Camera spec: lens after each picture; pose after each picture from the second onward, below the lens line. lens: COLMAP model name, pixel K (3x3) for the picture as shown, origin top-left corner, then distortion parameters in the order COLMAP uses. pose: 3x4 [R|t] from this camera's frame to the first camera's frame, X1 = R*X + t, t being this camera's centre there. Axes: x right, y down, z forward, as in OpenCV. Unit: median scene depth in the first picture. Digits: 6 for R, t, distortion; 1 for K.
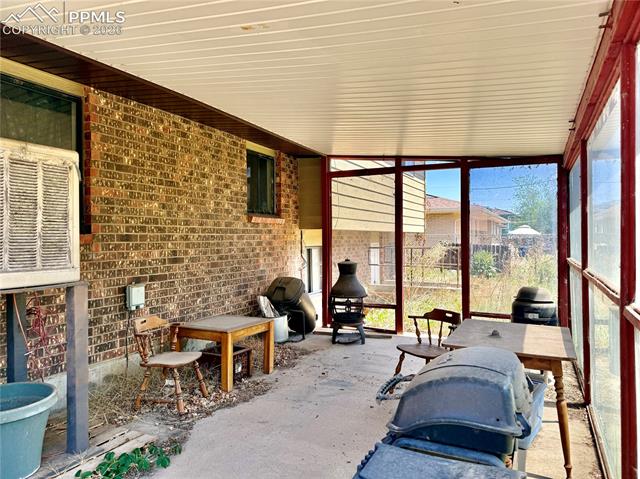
lens RADIAL K [[450.5, 0, 320.0], [0, 450.5, 240.7], [0, 0, 1]] dist [-0.012662, -0.007356]
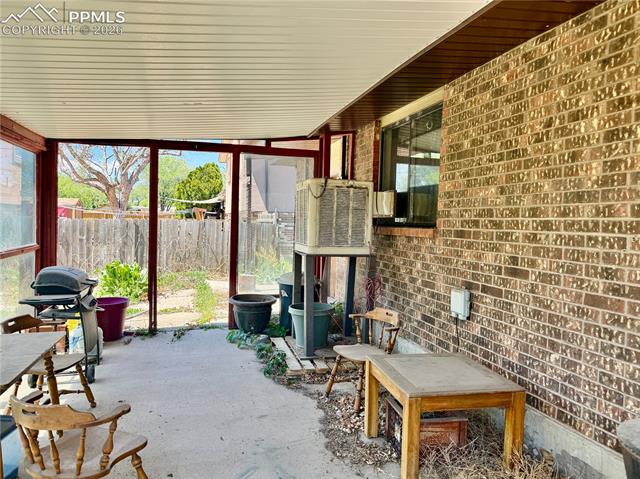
lens RADIAL K [[450.5, 0, 320.2], [0, 450.5, 234.4], [0, 0, 1]] dist [-0.012662, -0.007356]
pose [[-0.747938, 0.005324, -0.663748, 0.316598], [-0.024207, 0.999084, 0.035292, -0.026441], [0.663327, 0.042464, -0.747123, 1.312890]]
